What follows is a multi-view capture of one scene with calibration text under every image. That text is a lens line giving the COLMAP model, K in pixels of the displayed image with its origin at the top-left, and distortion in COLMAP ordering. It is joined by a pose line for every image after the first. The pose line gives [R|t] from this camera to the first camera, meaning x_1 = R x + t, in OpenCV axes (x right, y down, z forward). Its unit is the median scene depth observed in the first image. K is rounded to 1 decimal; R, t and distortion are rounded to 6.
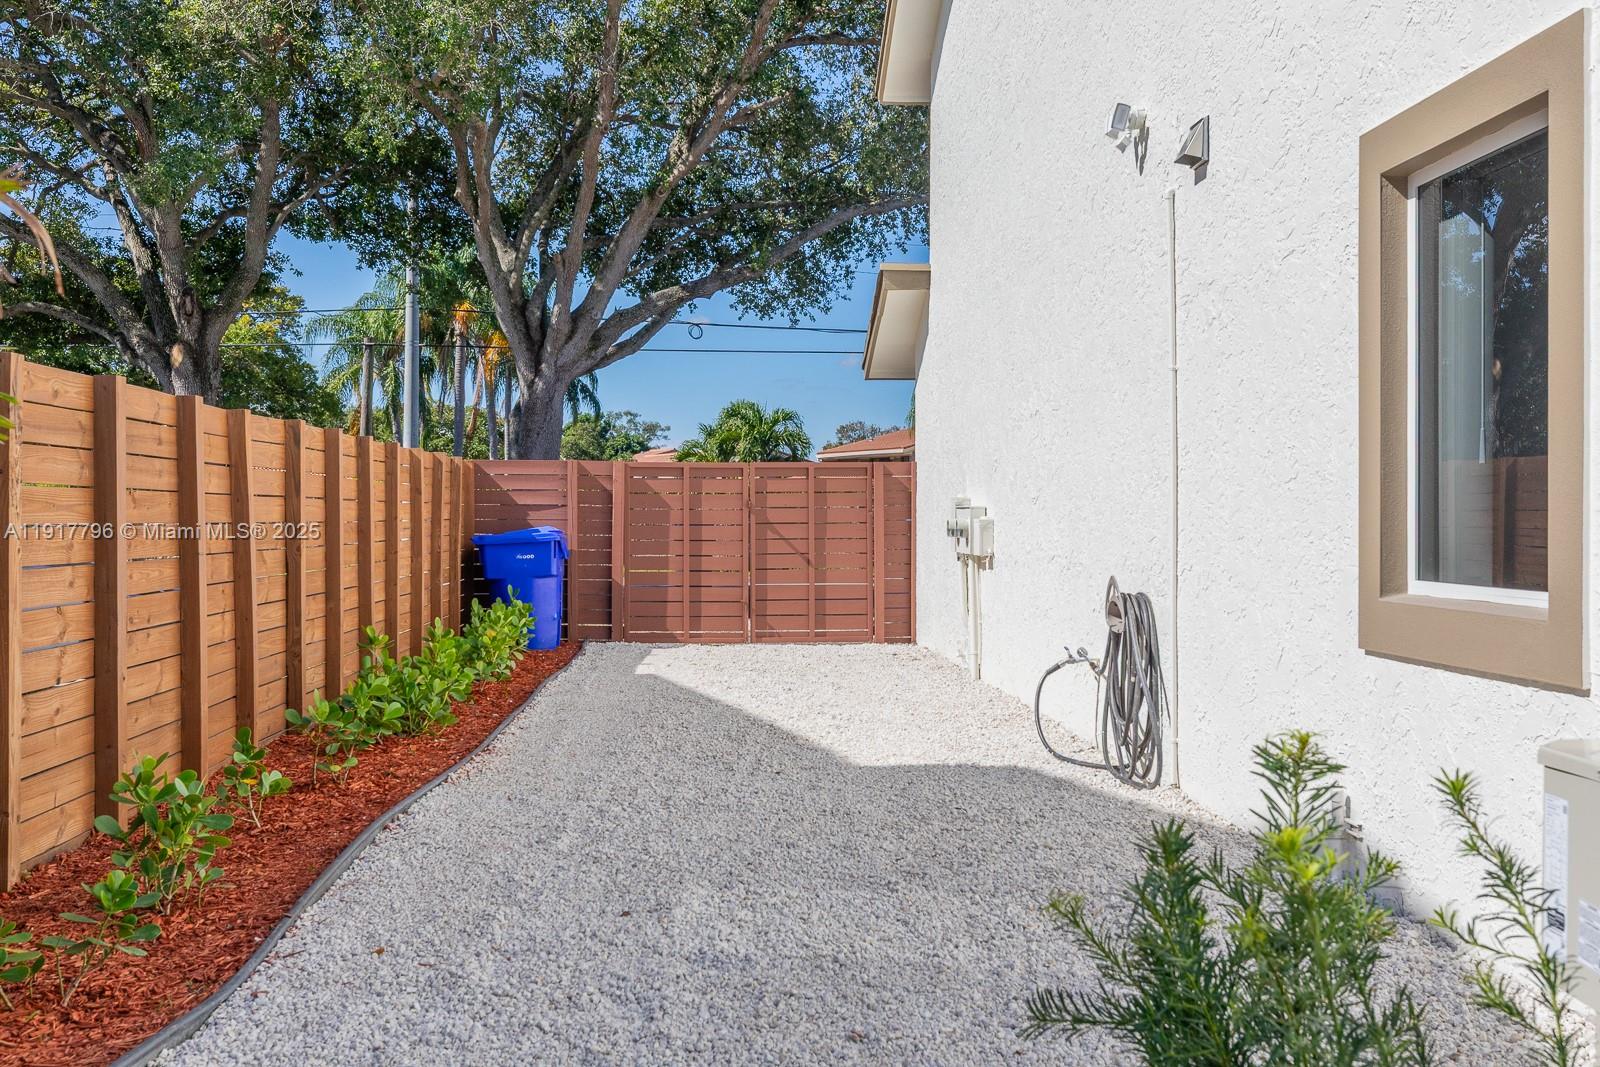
lens RADIAL K [[1613.0, 0, 800.6], [0, 1613.0, 529.9], [0, 0, 1]] dist [-0.016768, 0.000000]
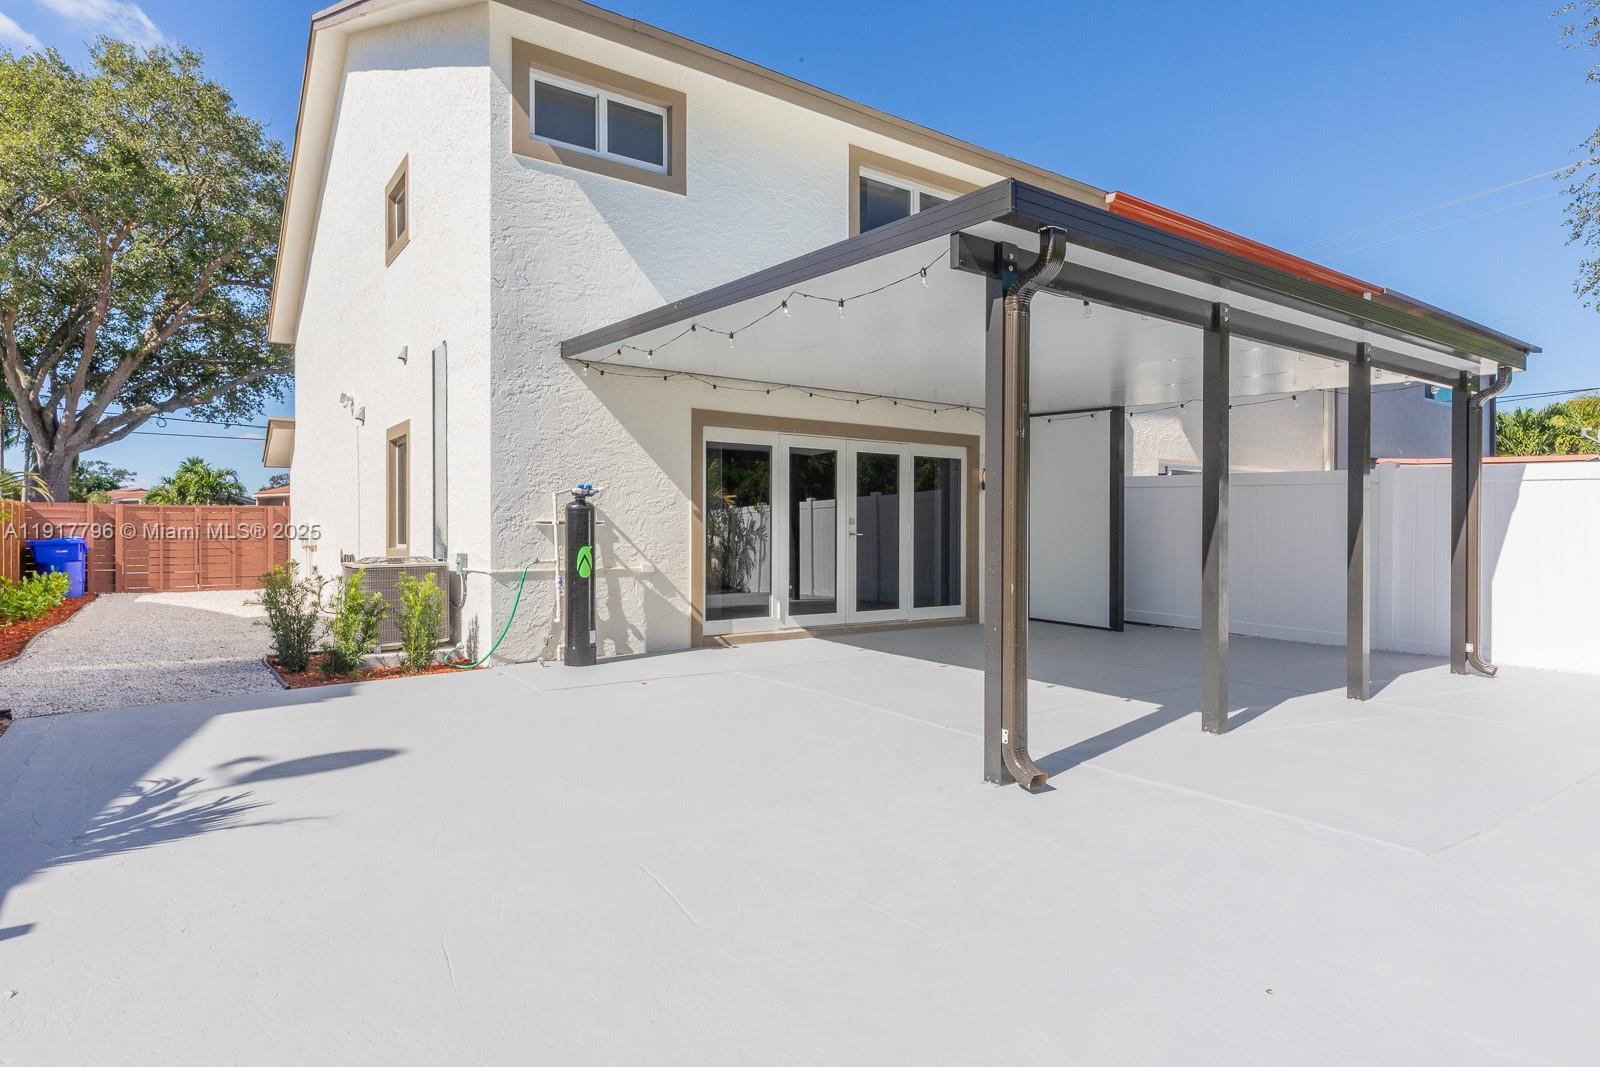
lens RADIAL K [[892.7, 0, 802.4], [0, 892.7, 536.7], [0, 0, 1]] dist [0.016590, -0.004929]
pose [[0.848920, -0.005148, 0.528496, 0.011017], [0.007254, 0.999972, -0.001912, 0.004304], [-0.528472, 0.005457, 0.848933, -0.251843]]
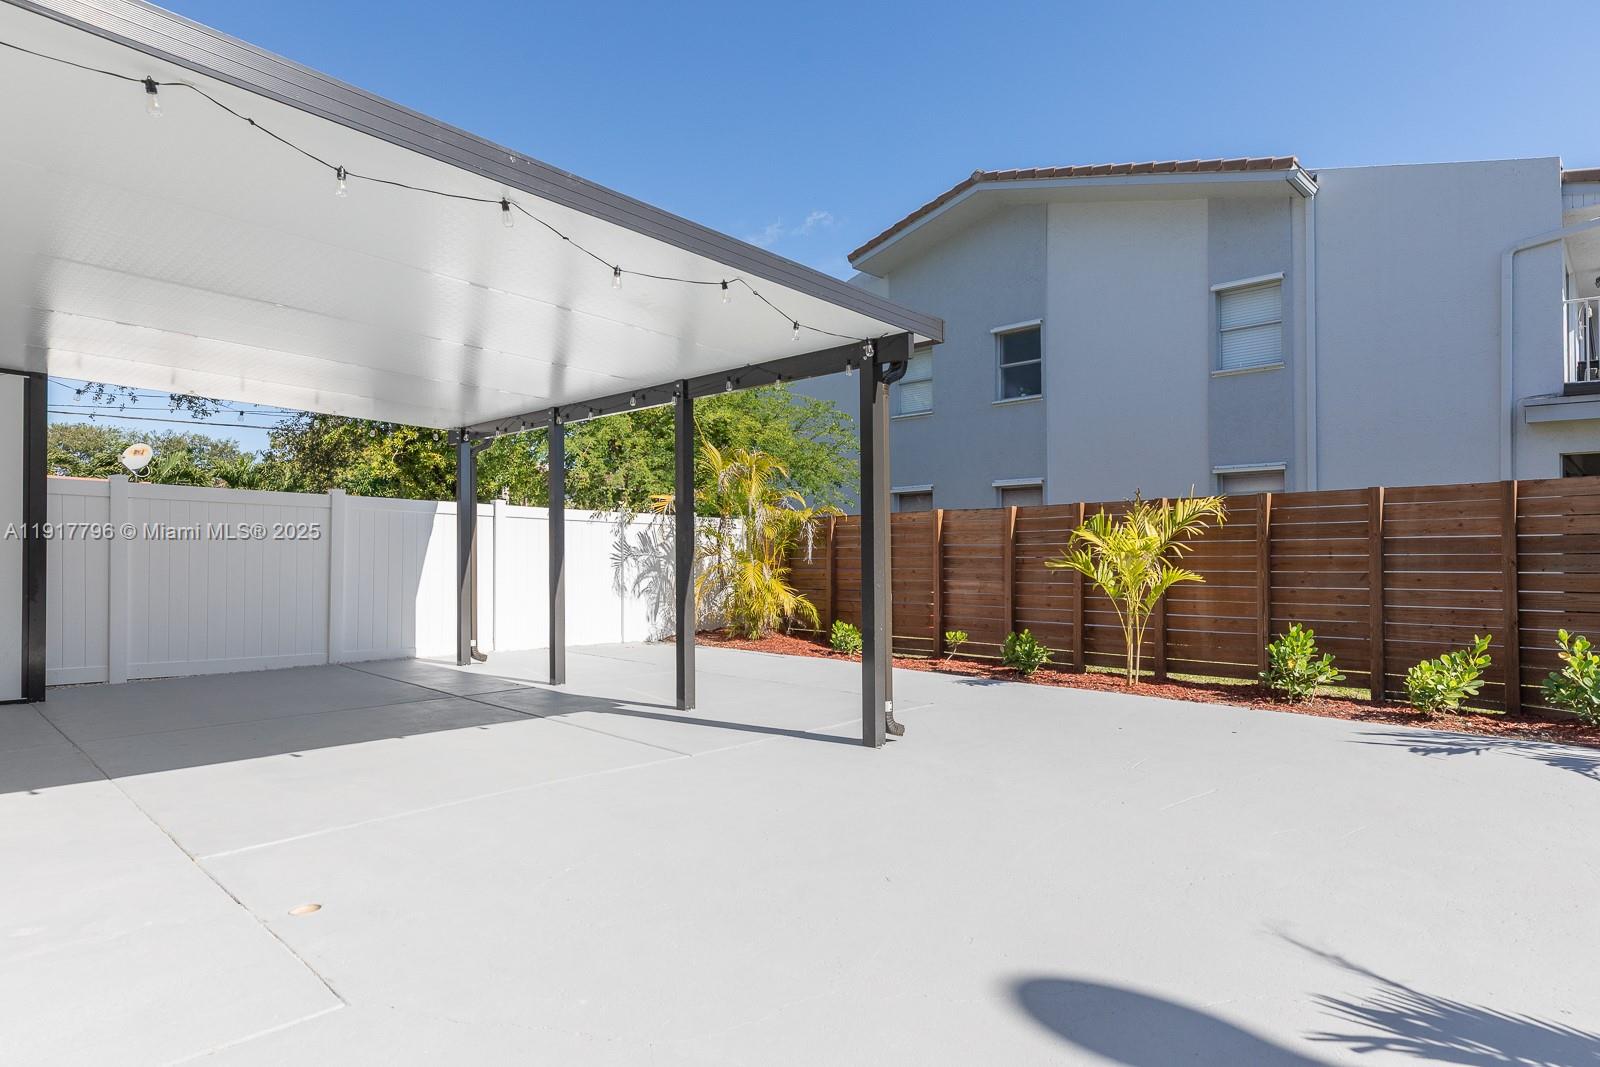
lens RADIAL K [[892.7, 0, 811.4], [0, 892.7, 540.7], [0, 0, 1]] dist [0.016590, -0.004929]
pose [[-0.697126, 0.004645, 0.716933, -0.043122], [0.011874, 0.999917, 0.005068, -0.006477], [-0.716850, 0.012045, -0.697123, 0.288545]]
